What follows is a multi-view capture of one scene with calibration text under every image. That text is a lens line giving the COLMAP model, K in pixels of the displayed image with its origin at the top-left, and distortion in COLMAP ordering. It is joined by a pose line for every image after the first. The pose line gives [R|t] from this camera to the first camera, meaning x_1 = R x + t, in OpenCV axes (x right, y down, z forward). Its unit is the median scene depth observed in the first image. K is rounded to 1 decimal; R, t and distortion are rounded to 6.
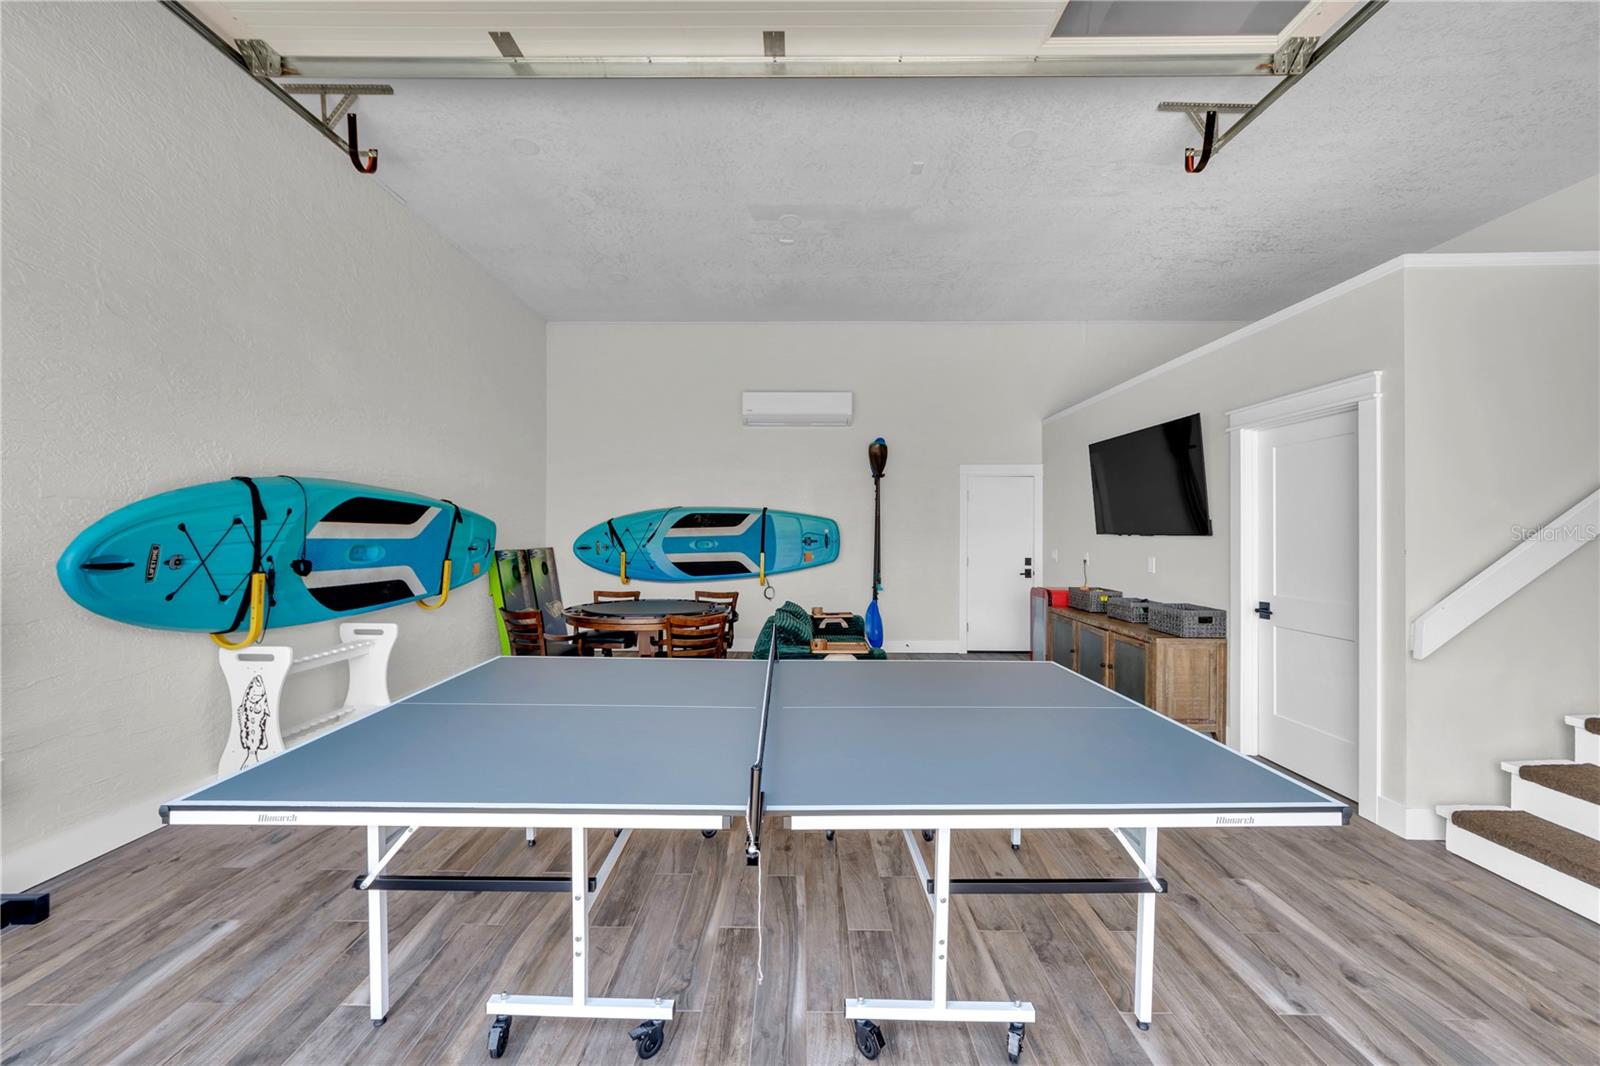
lens RADIAL K [[608.5, 0, 801.0], [0, 608.5, 533.5], [0, 0, 1]] dist [-0.001344, -0.001846]
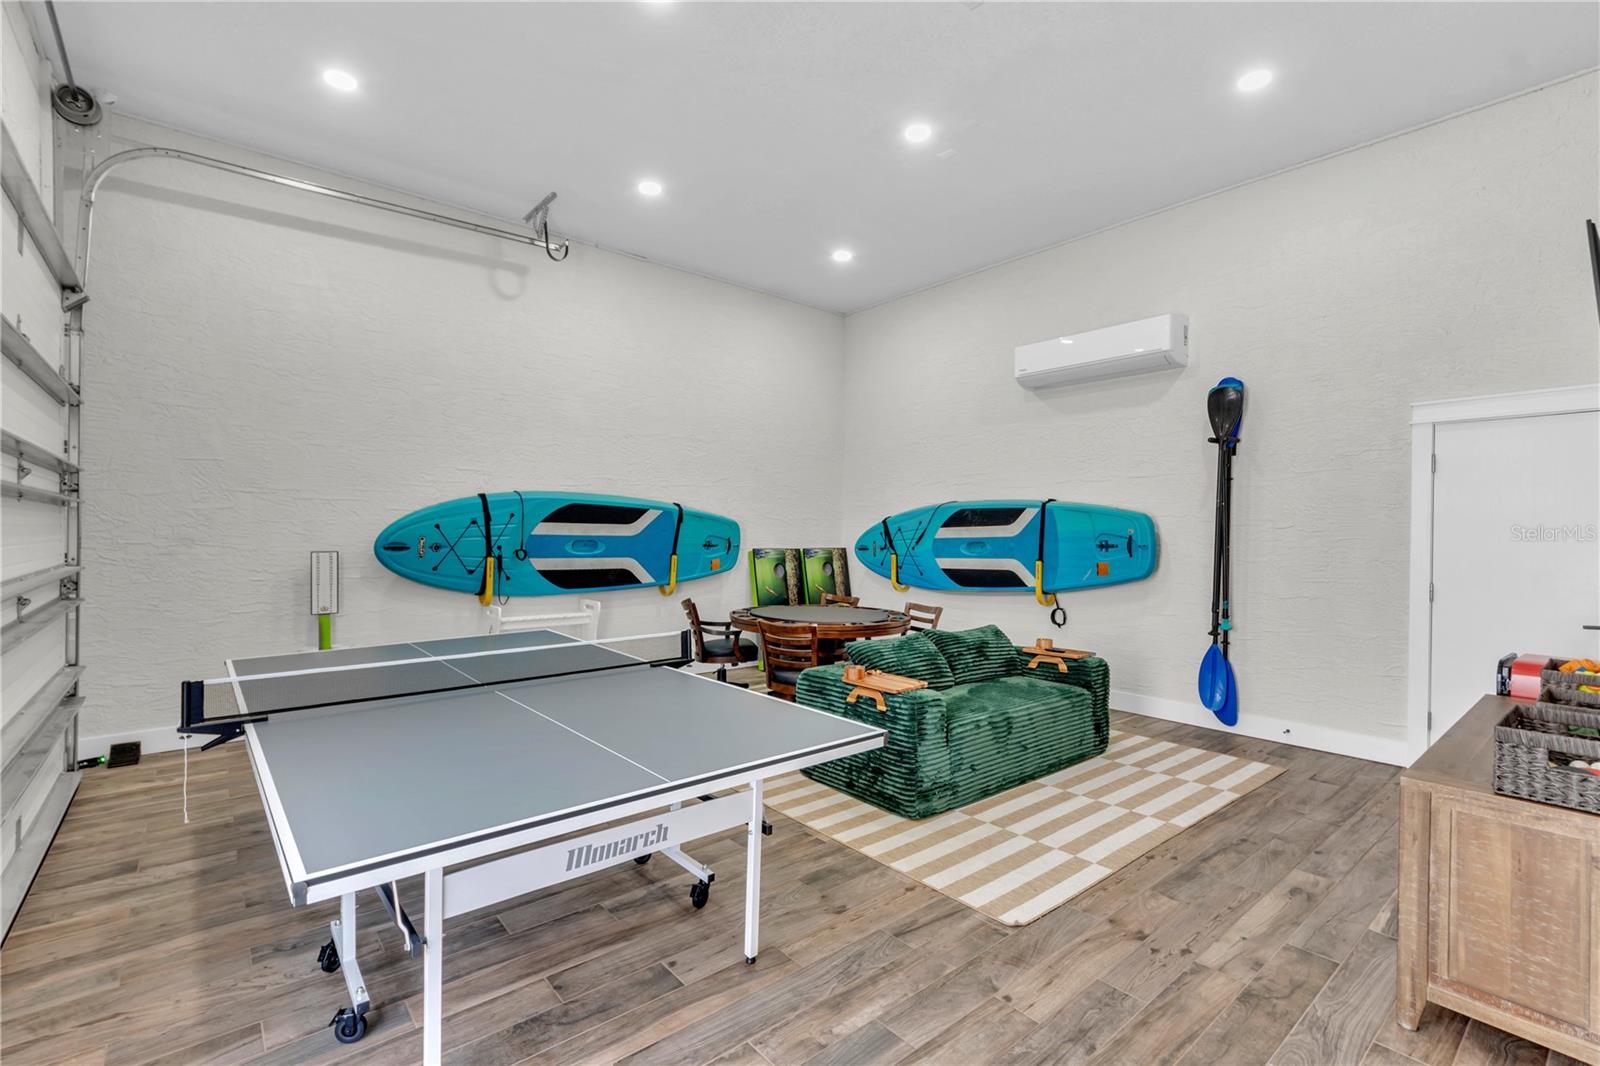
lens RADIAL K [[724.4, 0, 768.0], [0, 724.4, 534.6], [0, 0, 1]] dist [-0.006210, -0.000247]
pose [[0.617768, 0.006066, -0.786337, 0.429935], [-0.006927, 0.999973, 0.002272, 0.000416], [0.786330, 0.004044, 0.617793, 0.196656]]
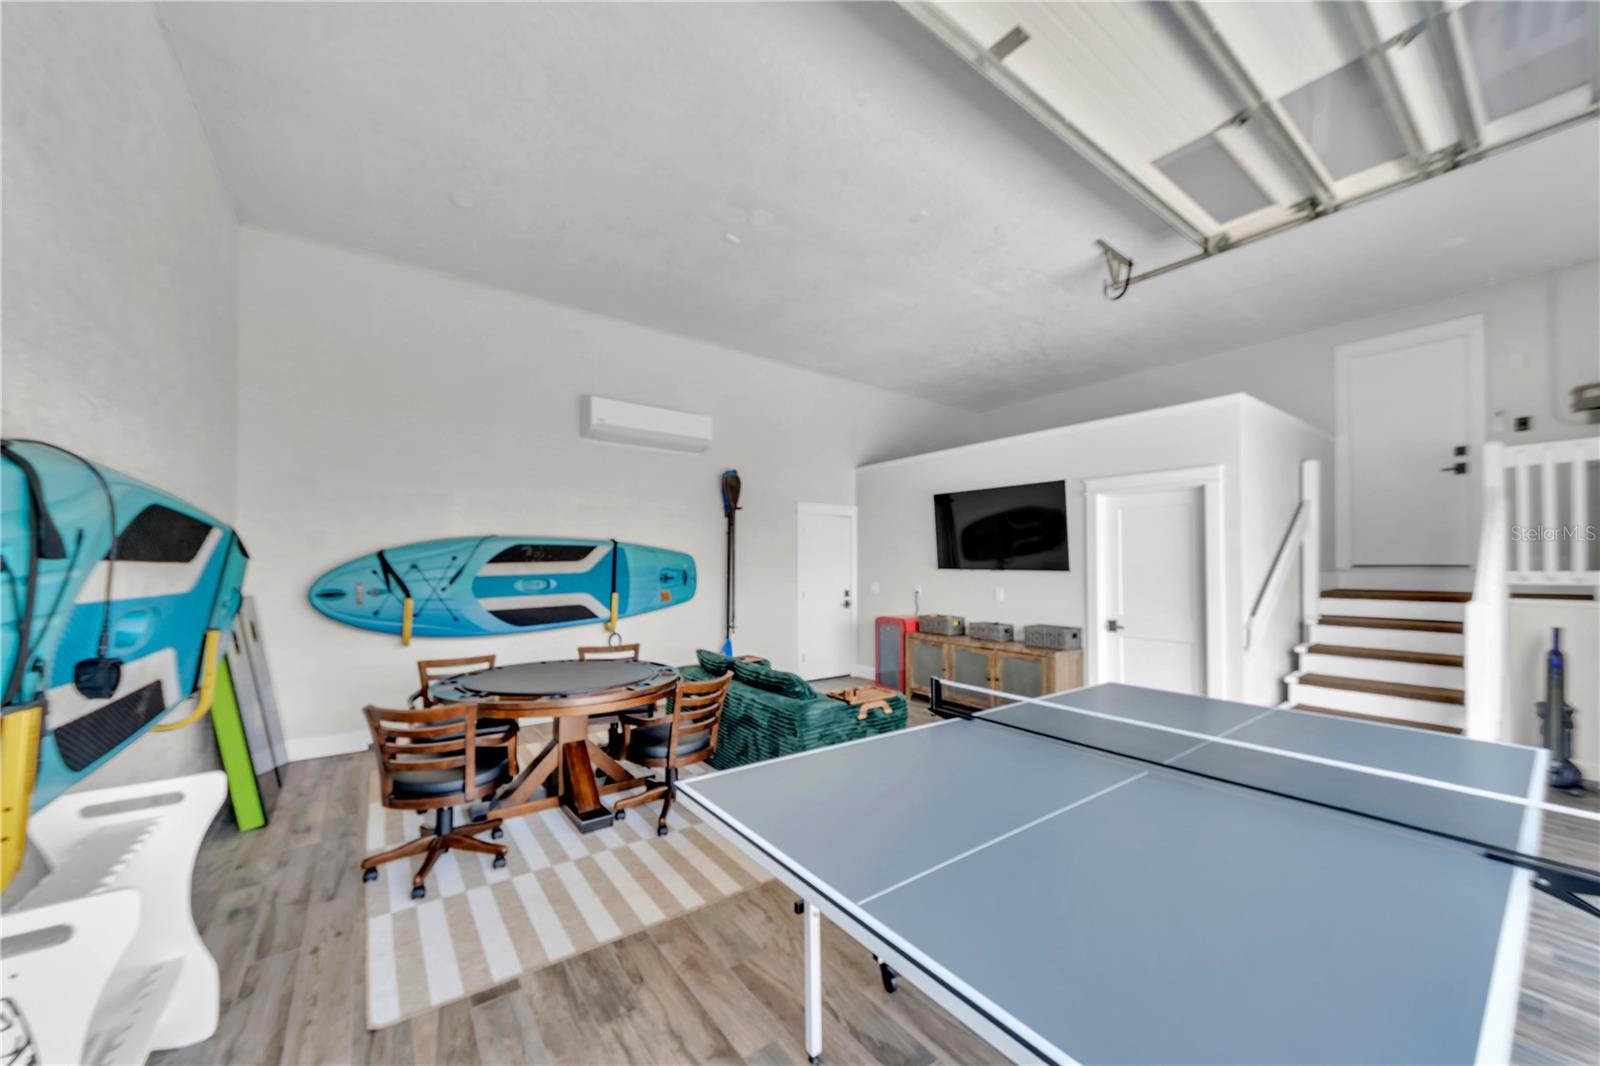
lens RADIAL K [[582.4, 0, 817.1], [0, 582.4, 558.2], [0, 0, 1]] dist [0.004751, -0.001164]
pose [[0.791673, 0.005145, 0.610923, -0.333189], [-0.000233, 0.999967, -0.008119, -0.009838], [-0.610945, 0.006285, 0.791648, 0.200433]]
